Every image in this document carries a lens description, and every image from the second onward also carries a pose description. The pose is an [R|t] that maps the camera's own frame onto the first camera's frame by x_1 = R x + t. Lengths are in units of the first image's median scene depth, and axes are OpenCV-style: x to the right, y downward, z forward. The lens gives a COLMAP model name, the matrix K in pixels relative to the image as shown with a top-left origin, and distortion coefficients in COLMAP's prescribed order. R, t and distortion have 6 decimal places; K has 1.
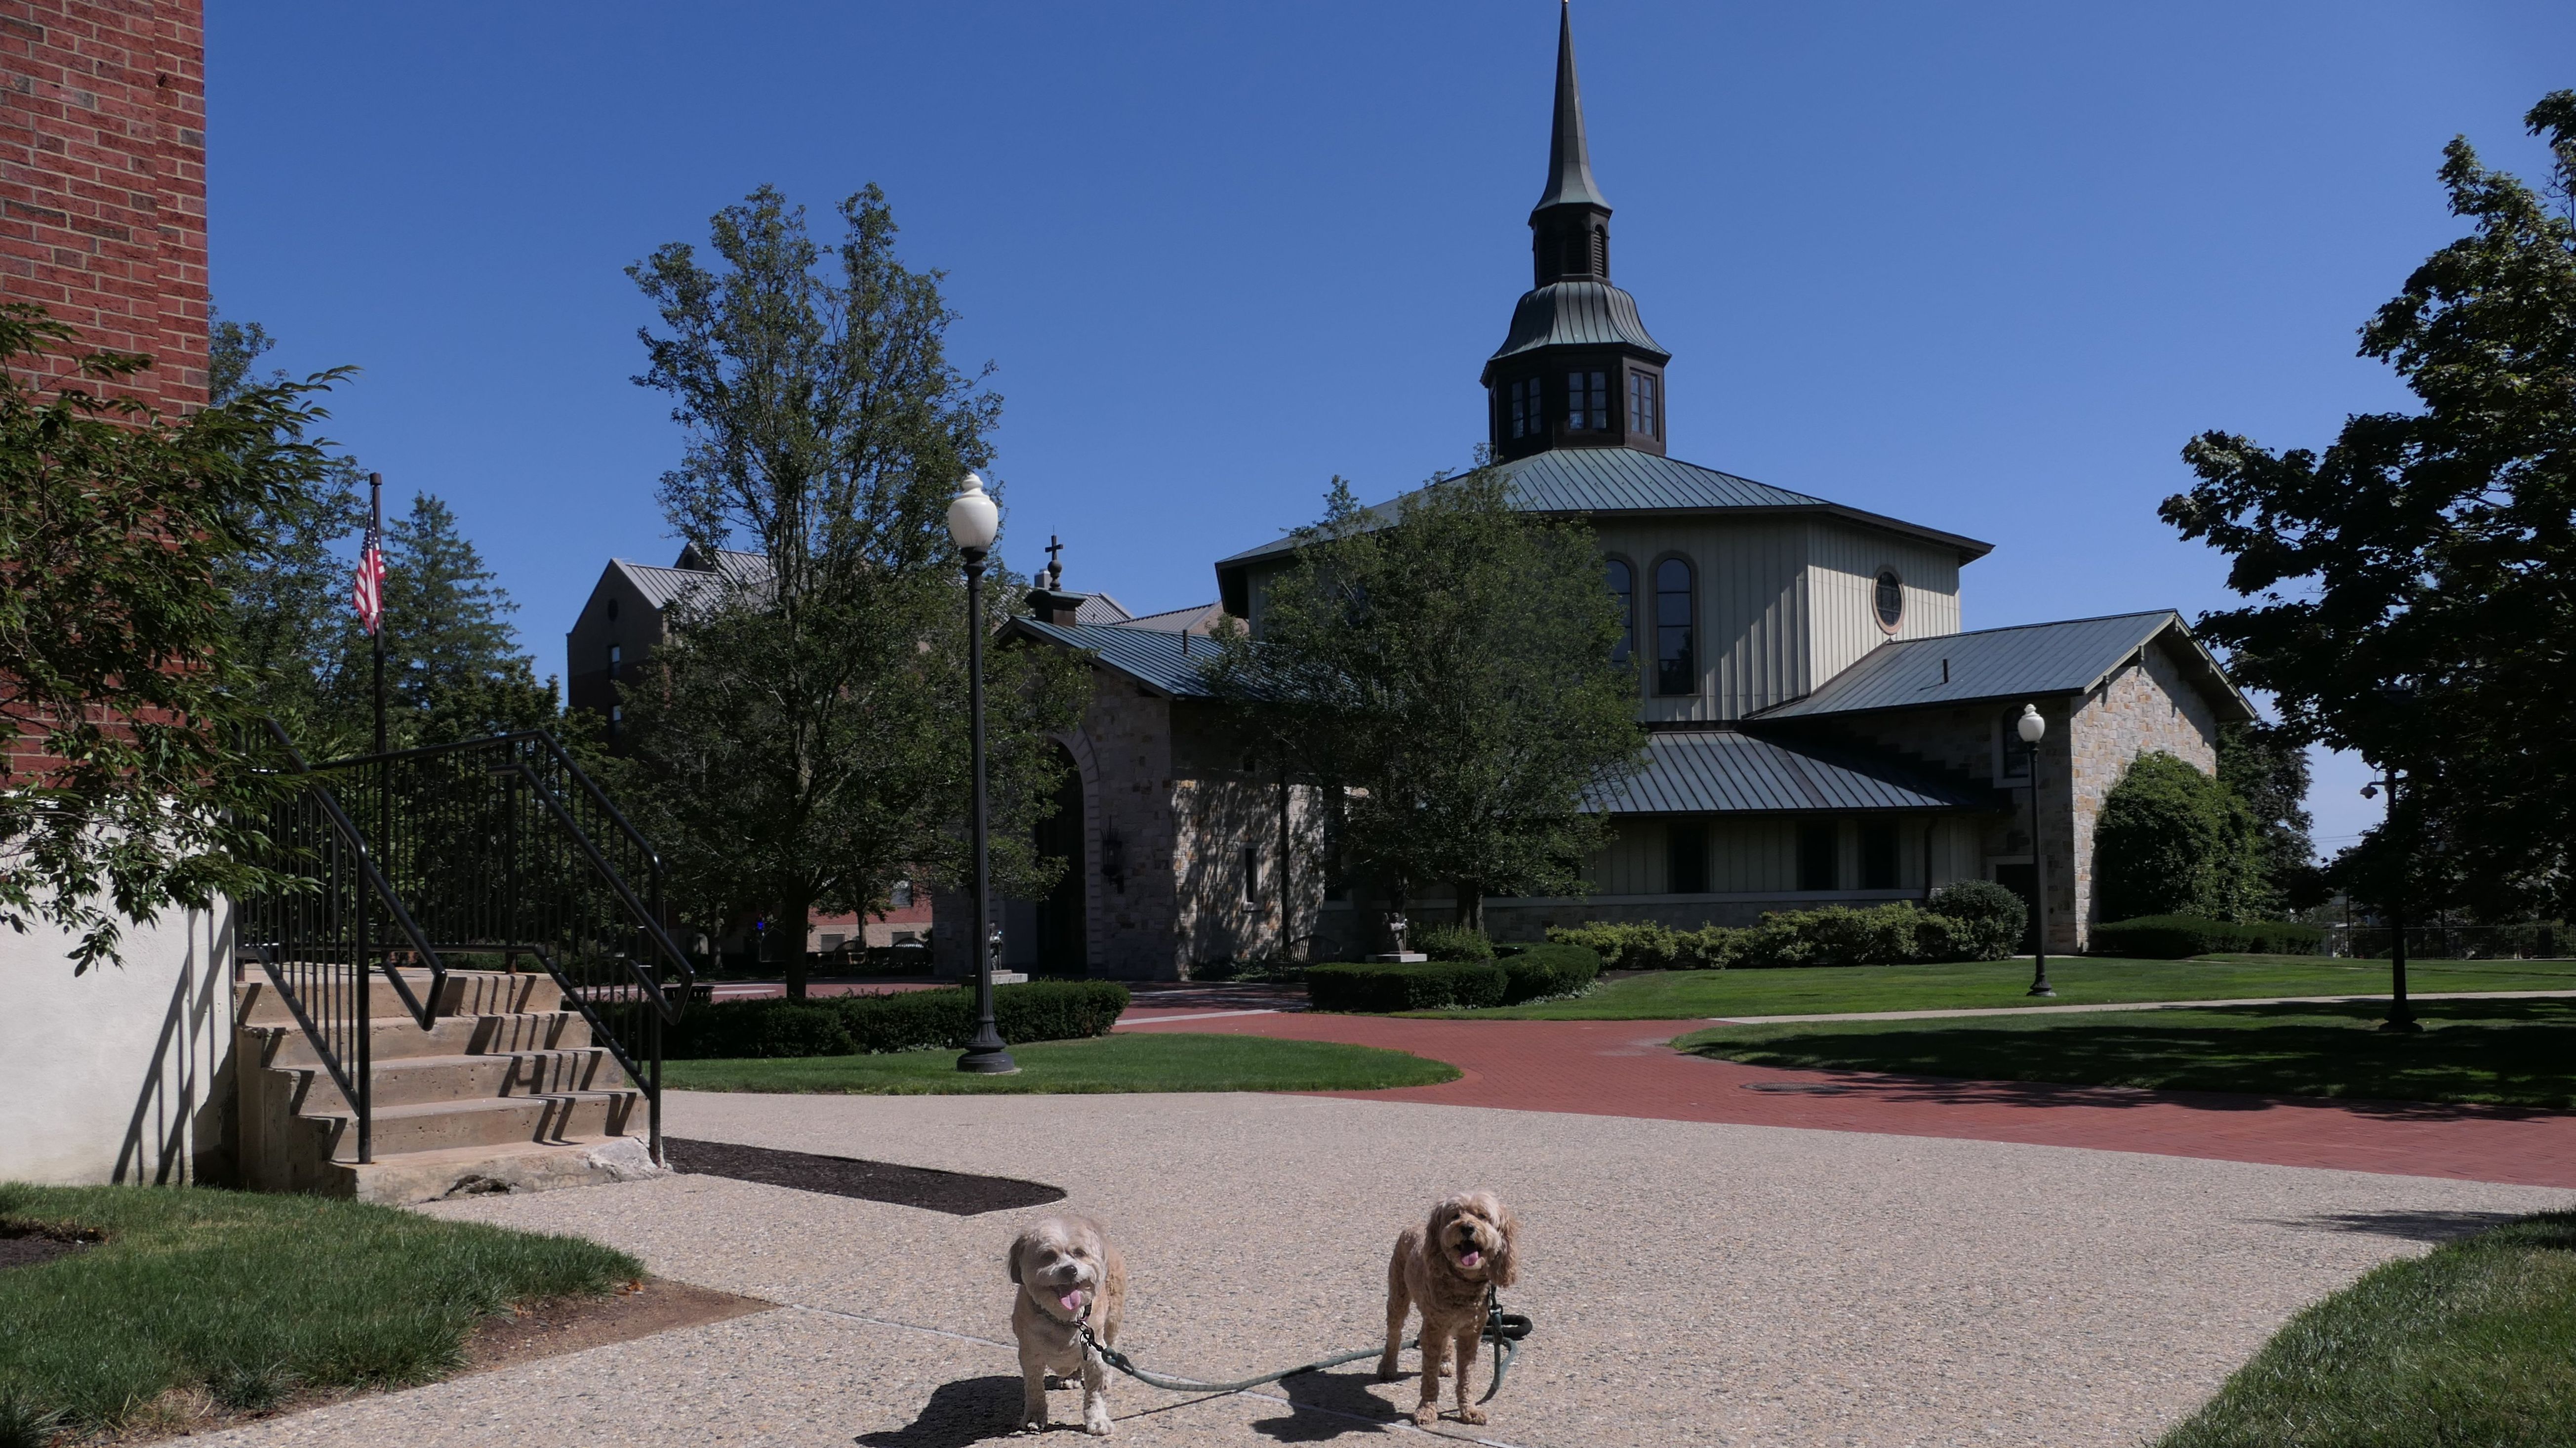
lens RADIAL K [[2183.2, 0, 1288.0], [0, 2183.2, 724.0], [0, 0, 1]] dist [-0.006432, -0.009066]
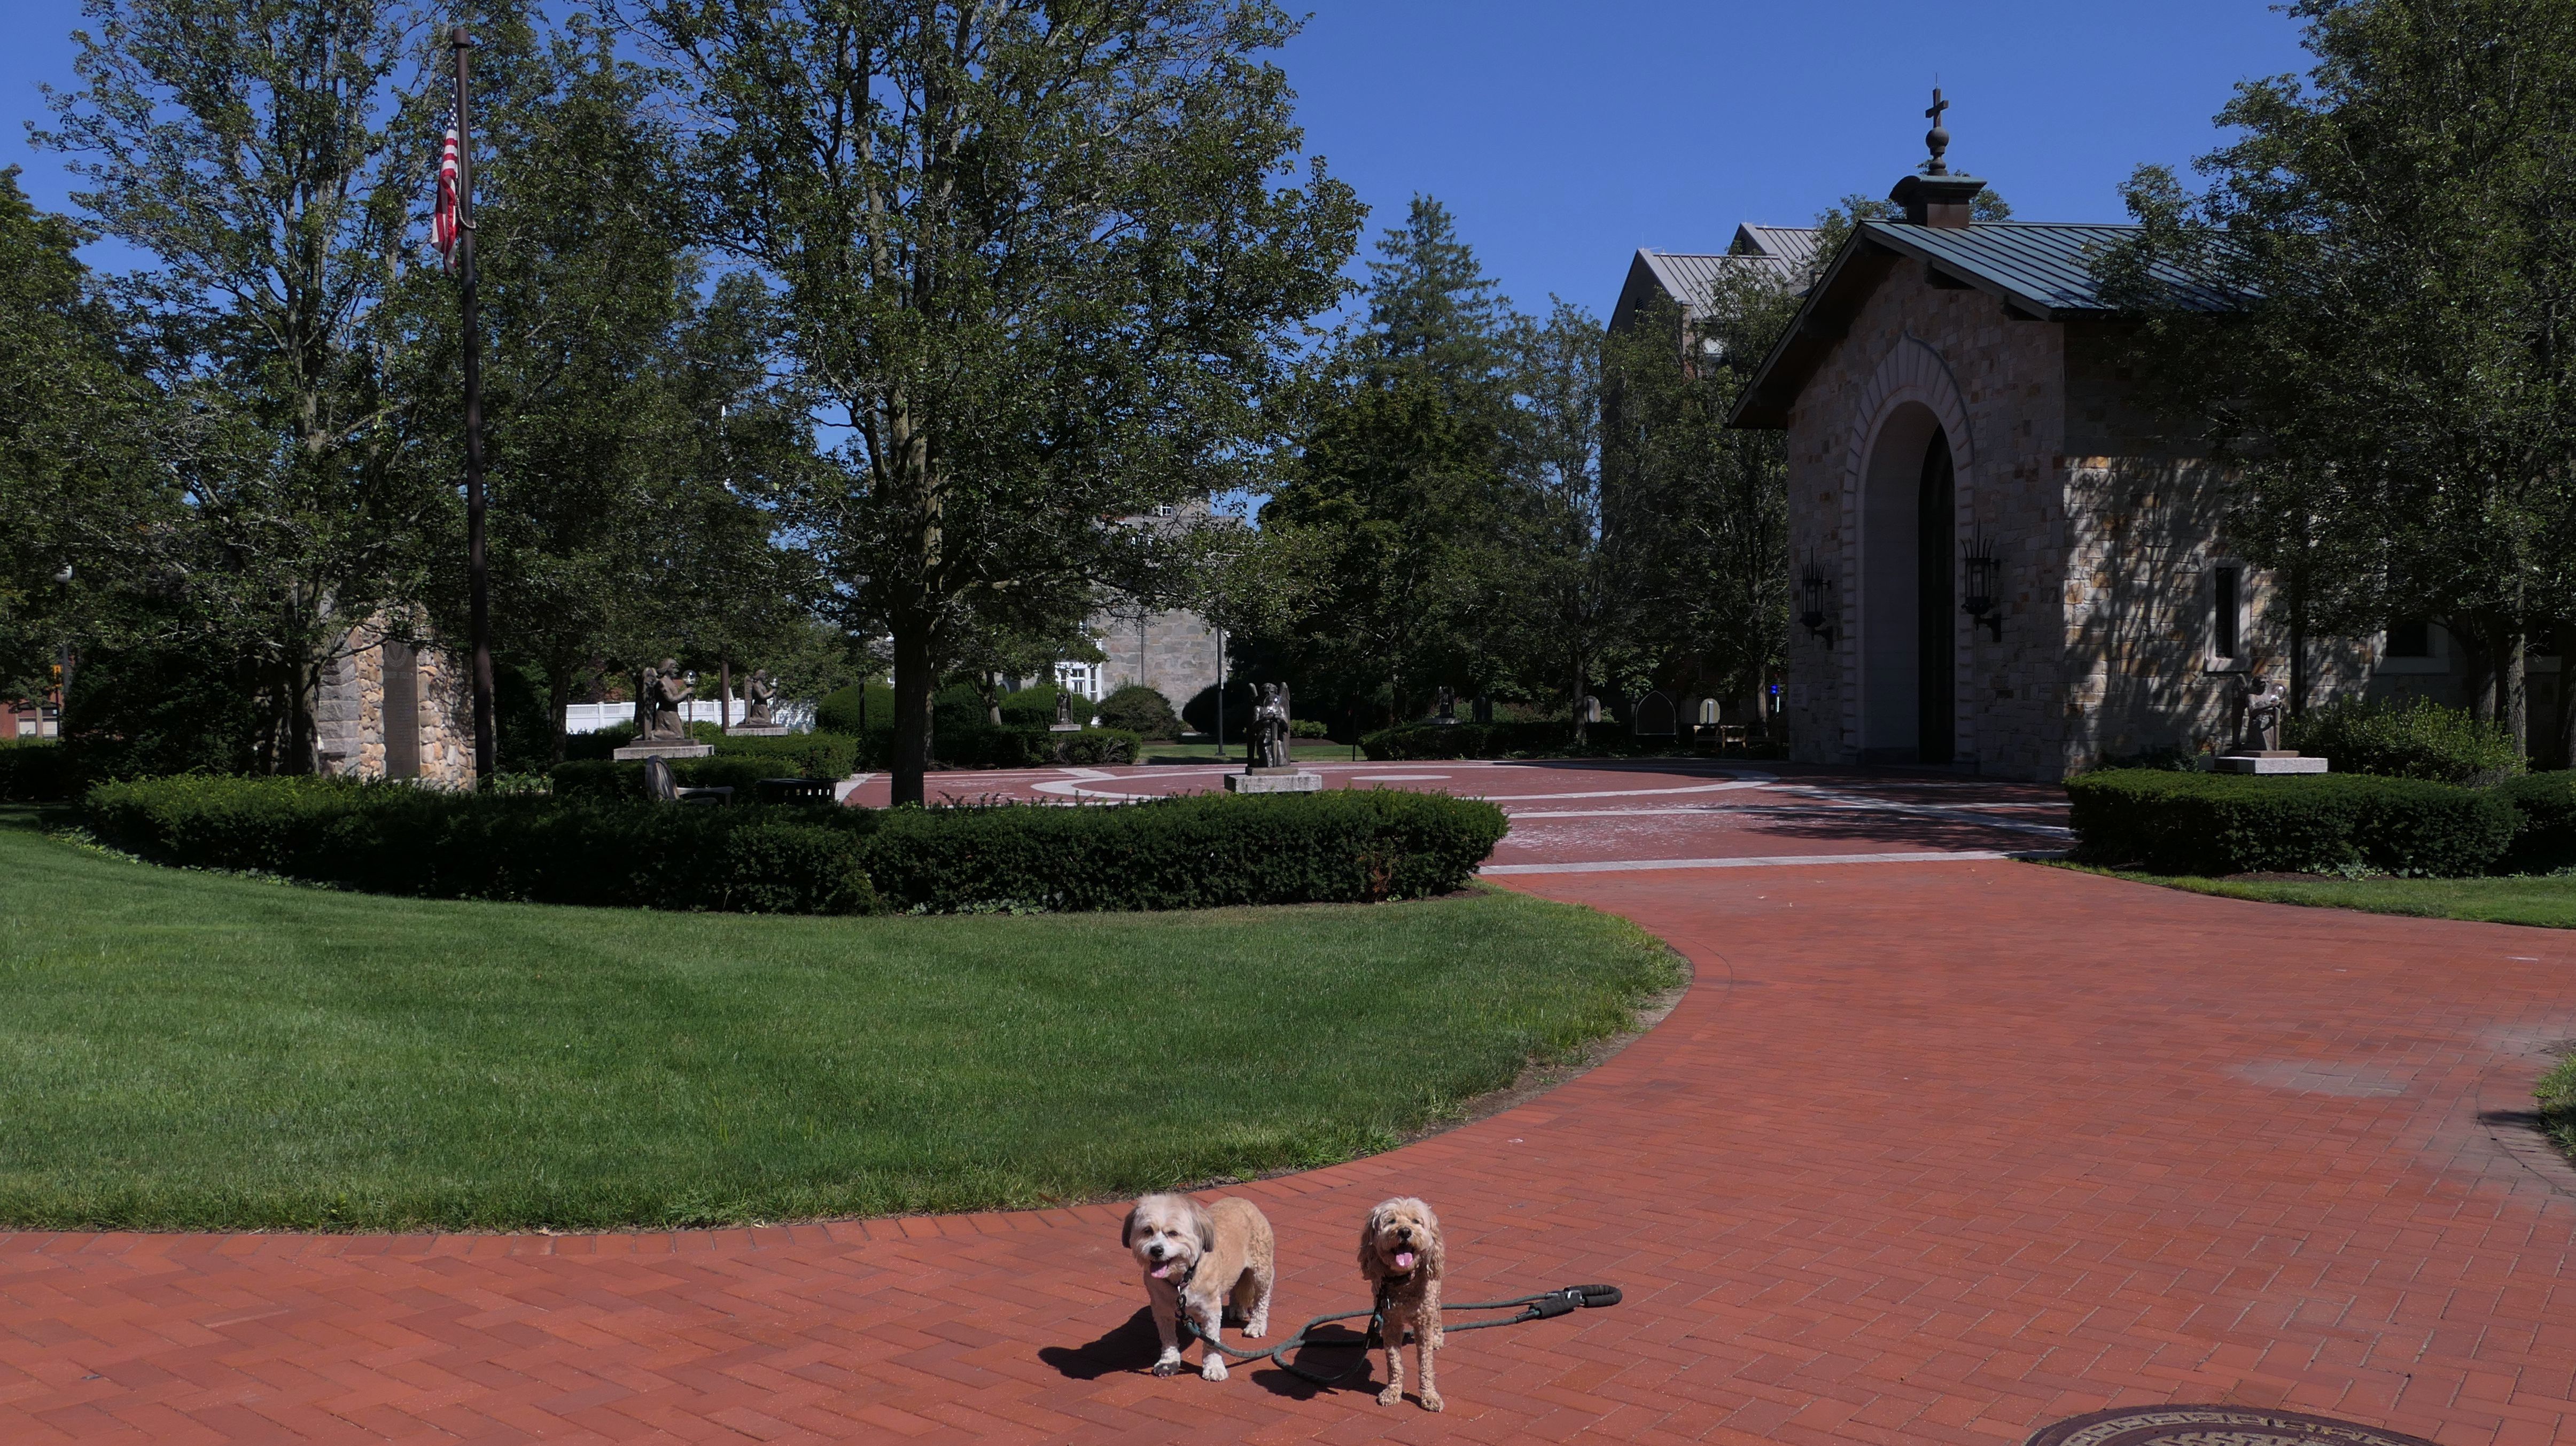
lens RADIAL K [[2182.9, 0, 1288.0], [0, 2182.9, 723.0], [0, 0, 1]] dist [-0.006432, -0.009066]
pose [[0.810161, 0.022596, -0.585772, 0.126143], [0.040079, 0.994784, 0.093805, 0.033554], [0.584836, -0.099474, 0.805029, 0.373812]]
